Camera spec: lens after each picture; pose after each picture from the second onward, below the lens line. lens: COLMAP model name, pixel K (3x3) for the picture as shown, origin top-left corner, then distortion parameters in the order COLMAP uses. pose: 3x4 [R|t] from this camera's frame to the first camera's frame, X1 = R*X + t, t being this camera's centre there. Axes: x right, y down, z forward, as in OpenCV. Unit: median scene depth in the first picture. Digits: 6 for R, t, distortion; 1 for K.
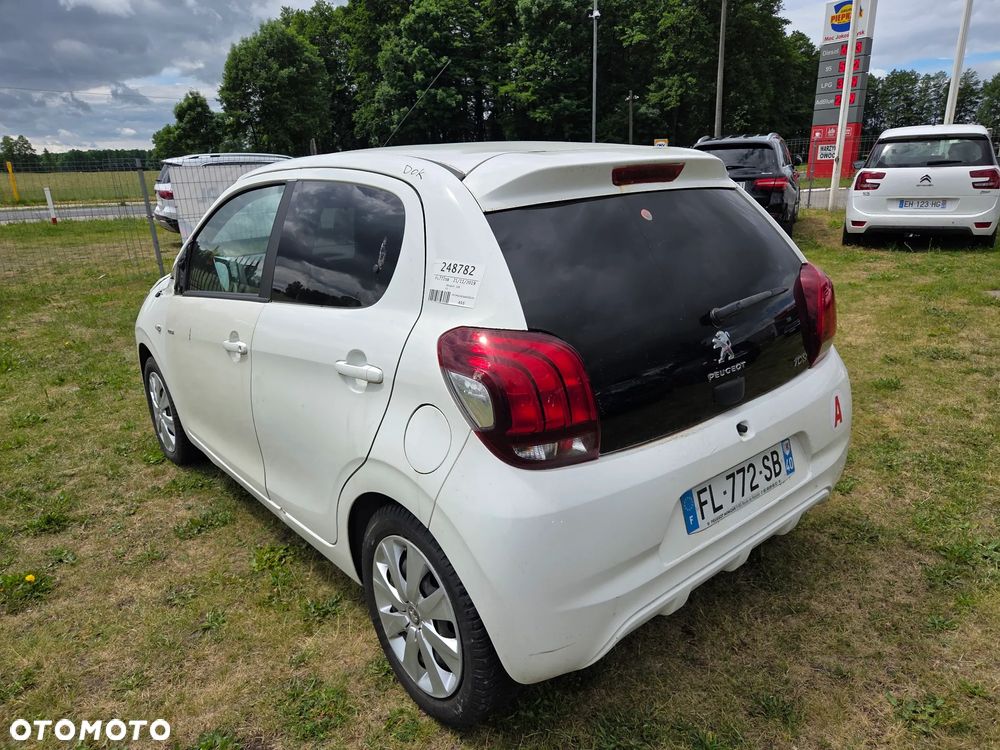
lens RADIAL K [[675.8, 0, 509.0], [0, 675.8, 383.2], [0, 0, 1]] dist [0.058948, -0.040174]
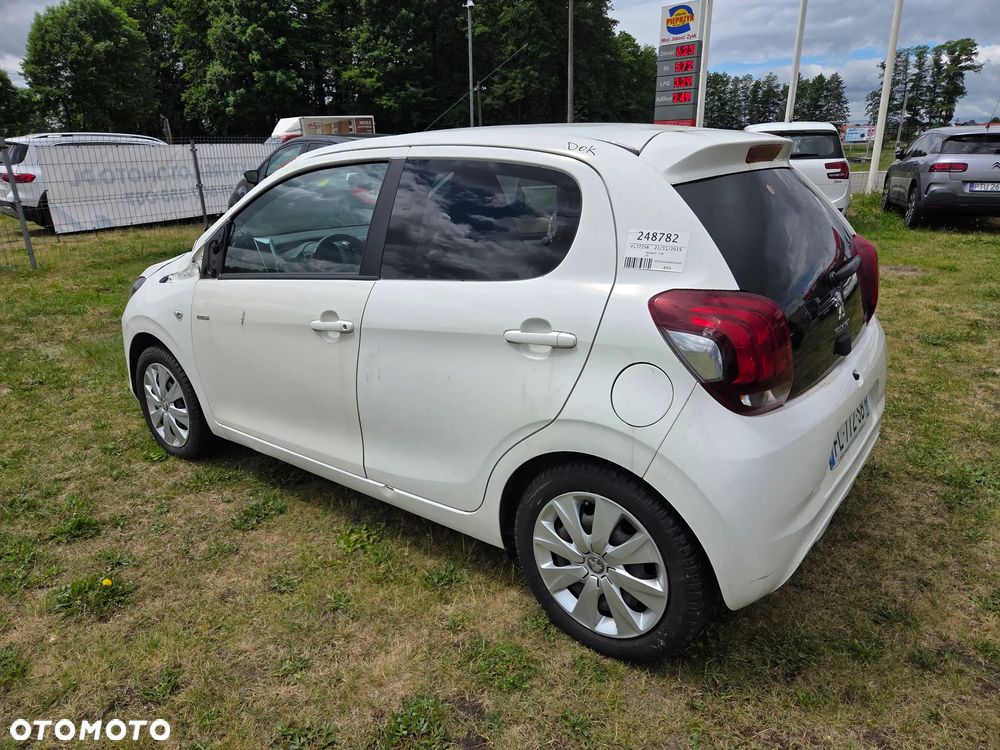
lens RADIAL K [[675.8, 0, 498.1], [0, 675.8, 372.9], [0, 0, 1]] dist [0.058948, -0.040174]
pose [[0.980833, -0.046618, 0.189190, -0.333900], [0.046314, 0.998909, 0.006029, 0.018695], [-0.189265, 0.002849, 0.981922, -0.012958]]
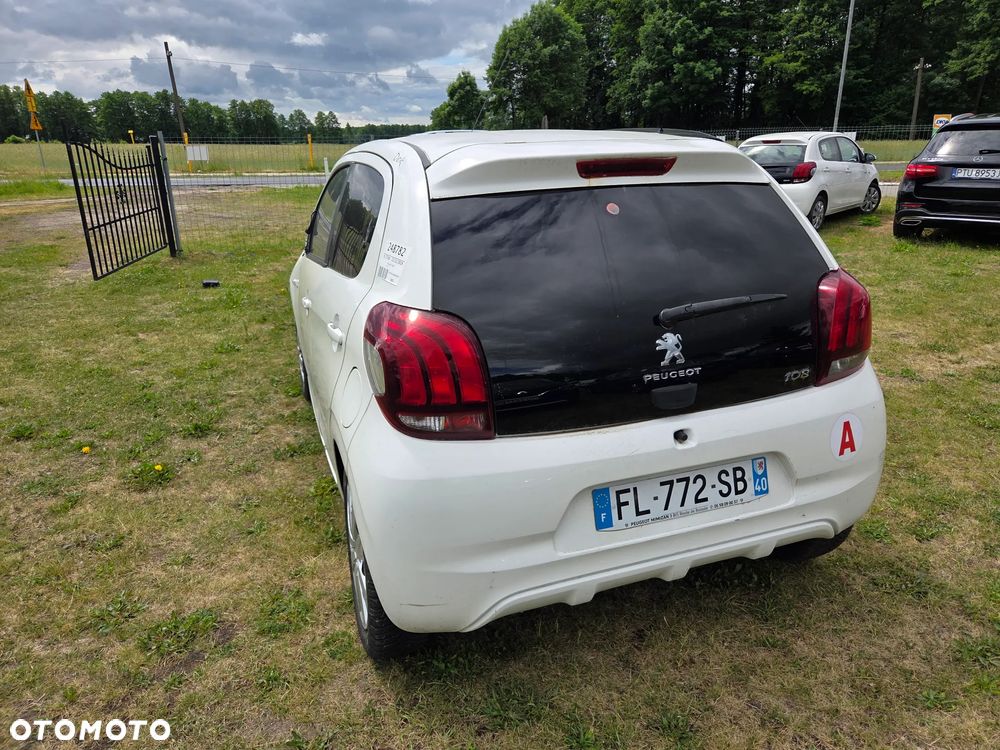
lens RADIAL K [[675.8, 0, 508.5], [0, 675.8, 370.5], [0, 0, 1]] dist [0.058948, -0.040174]
pose [[0.938163, 0.127934, -0.321688, 0.293623], [-0.122748, 0.991769, 0.036441, -0.021729], [0.323702, 0.005299, 0.946144, 0.007187]]
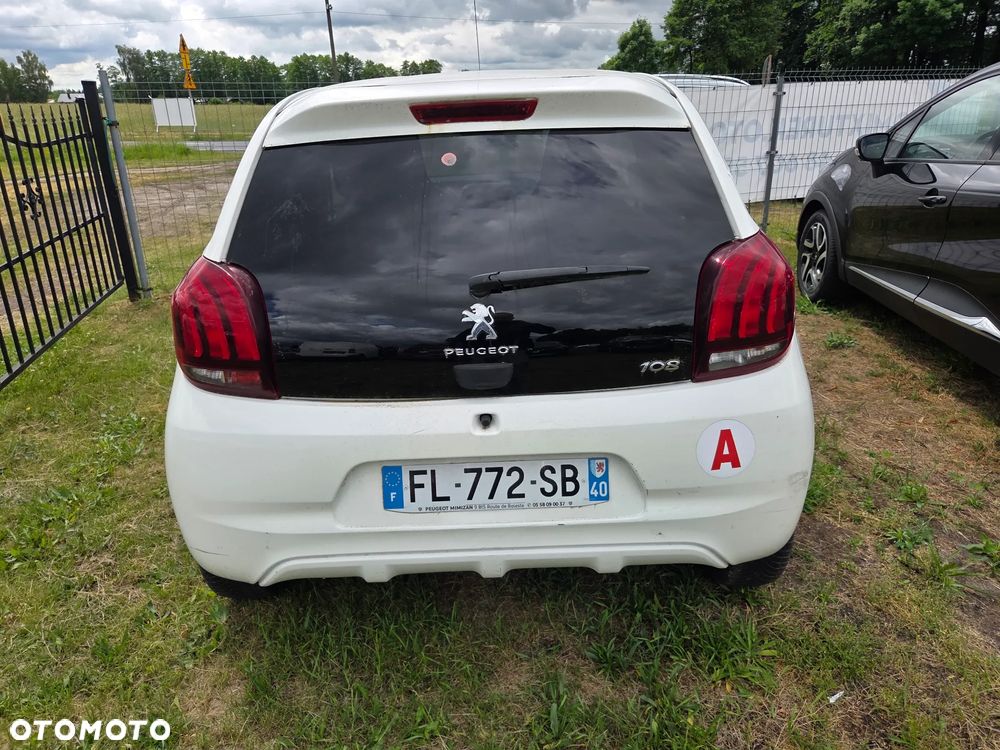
lens RADIAL K [[675.8, 0, 470.9], [0, 675.8, 381.7], [0, 0, 1]] dist [0.058948, -0.040174]
pose [[0.790604, 0.246474, -0.560531, 0.566115], [-0.196505, 0.969119, 0.148976, -0.073998], [0.579940, -0.007634, 0.814623, 0.213143]]
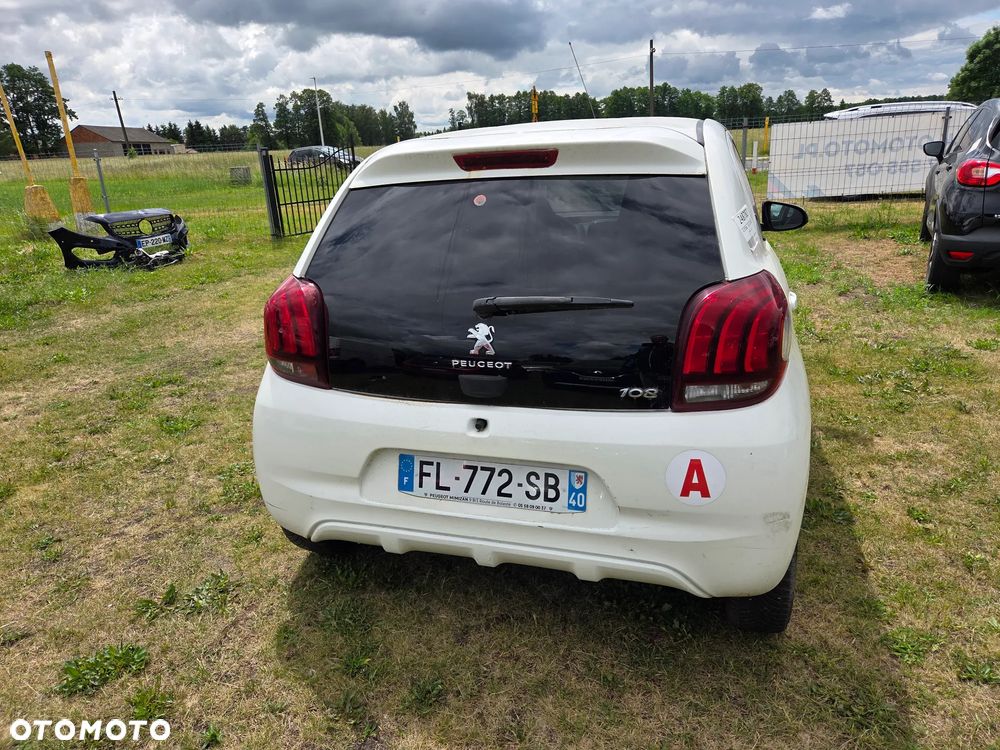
lens RADIAL K [[675.8, 0, 502.7], [0, 675.8, 369.1], [0, 0, 1]] dist [0.058948, -0.040174]
pose [[0.530147, 0.271584, -0.803235, 0.808107], [-0.231039, 0.957740, 0.171335, -0.133911], [0.815822, 0.094745, 0.570489, 0.330477]]
